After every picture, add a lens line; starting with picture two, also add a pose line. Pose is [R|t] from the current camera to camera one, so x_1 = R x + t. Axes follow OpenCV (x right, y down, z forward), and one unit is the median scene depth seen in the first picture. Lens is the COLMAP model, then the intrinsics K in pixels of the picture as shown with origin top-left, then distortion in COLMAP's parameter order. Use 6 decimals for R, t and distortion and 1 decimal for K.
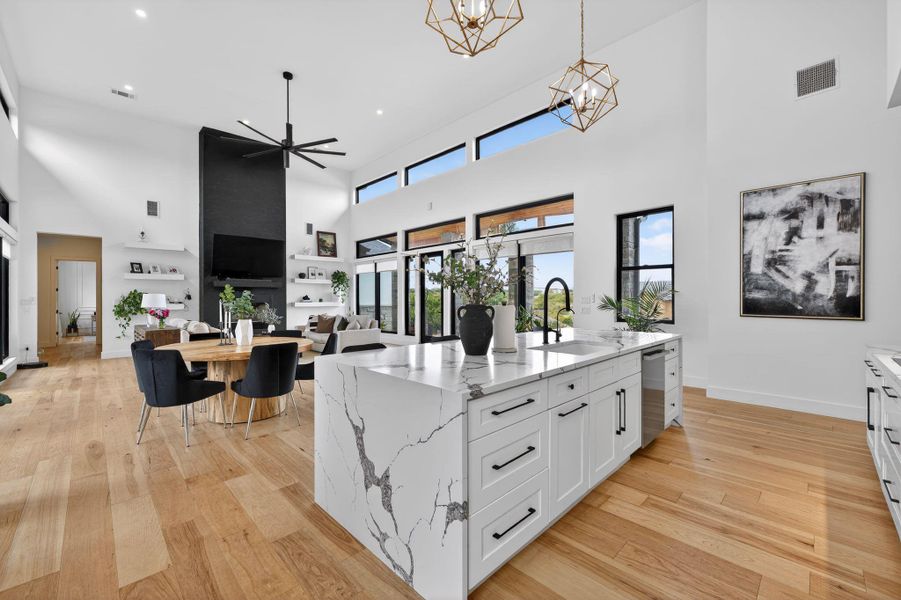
lens RADIAL K [[368.6, 0, 453.0], [0, 368.6, 295.2], [0, 0, 1]] dist [-0.005061, 0.002350]
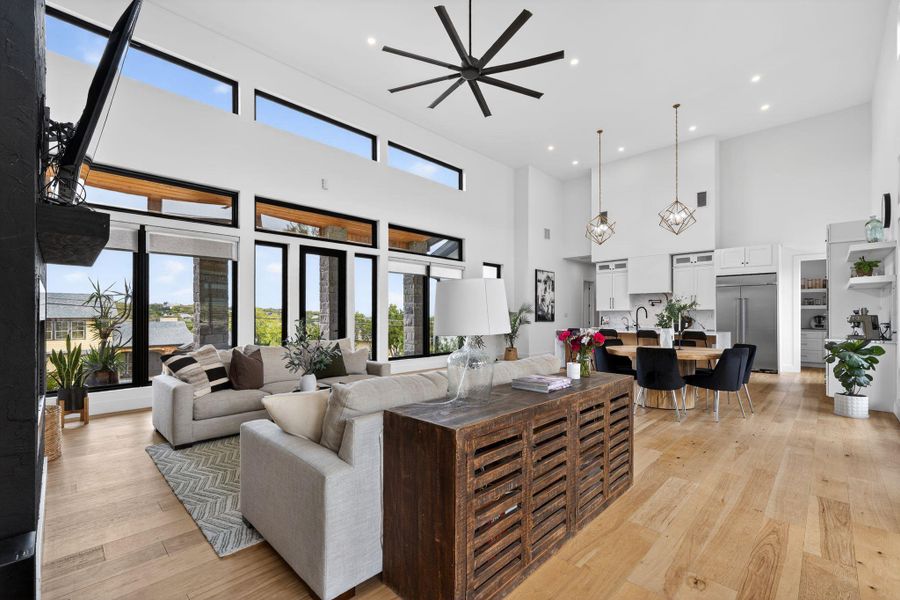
lens RADIAL K [[383.7, 0, 449.8], [0, 383.7, 314.3], [0, 0, 1]] dist [-0.004895, 0.003469]
pose [[-0.010304, 0.006610, 0.999925, -1.044792], [-0.010070, 0.999927, -0.006714, 0.019400], [-0.999896, -0.010138, -0.010237, 0.982513]]
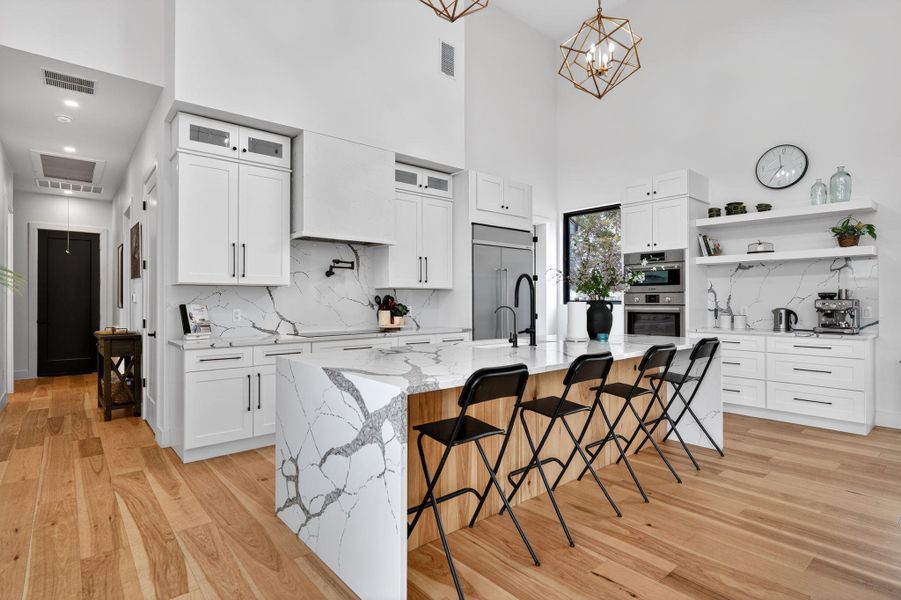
lens RADIAL K [[454.6, 0, 452.9], [0, 454.6, 299.9], [0, 0, 1]] dist [-0.005717, -0.001432]
pose [[-0.997210, 0.005174, 0.074463, 0.145832], [0.004343, 0.999927, -0.011308, 0.014260], [-0.074516, -0.010953, -0.997160, 0.858978]]
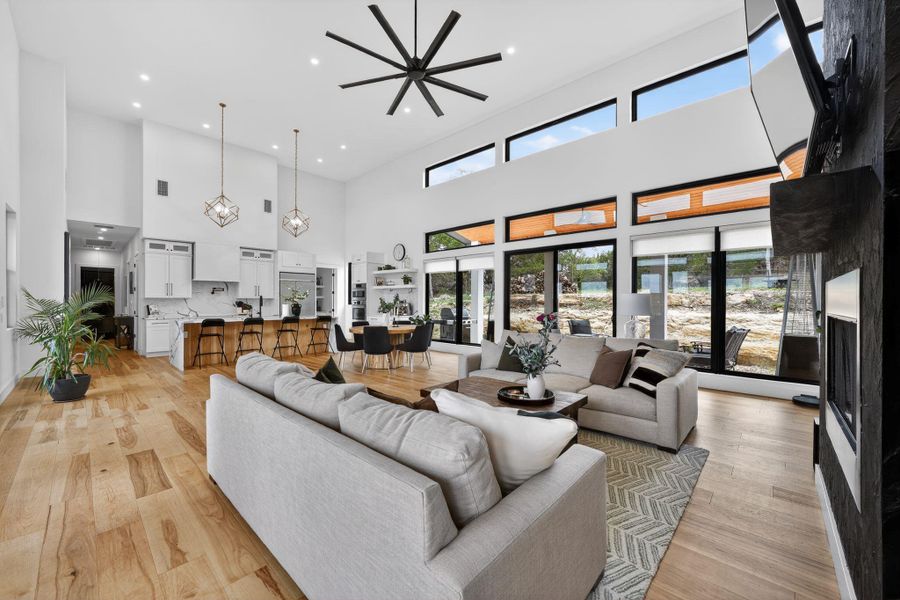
lens RADIAL K [[353.0, 0, 461.3], [0, 353.0, 305.1], [0, 0, 1]] dist [-0.020251, 0.000672]
pose [[-0.998471, 0.003556, -0.055156, -0.480479], [0.003707, 0.999990, -0.002639, 0.019620], [0.055146, -0.002839, -0.998474, 1.567888]]
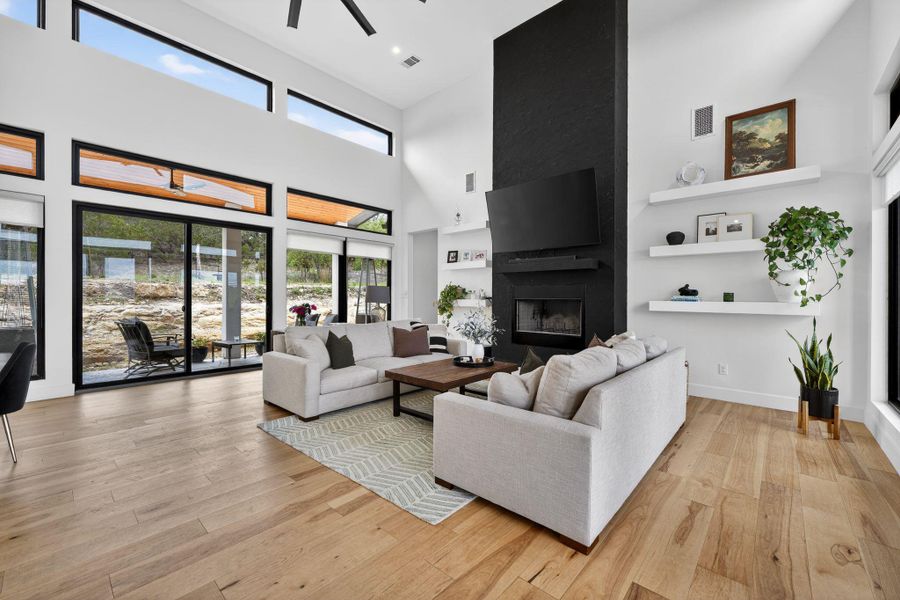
lens RADIAL K [[368.2, 0, 453.9], [0, 368.2, 297.1], [0, 0, 1]] dist [-0.005061, 0.002350]
pose [[0.061898, 0.007070, -0.998057, 0.001227], [0.005881, 0.999955, 0.007448, 0.015925], [0.998065, -0.006331, 0.061854, 1.092438]]
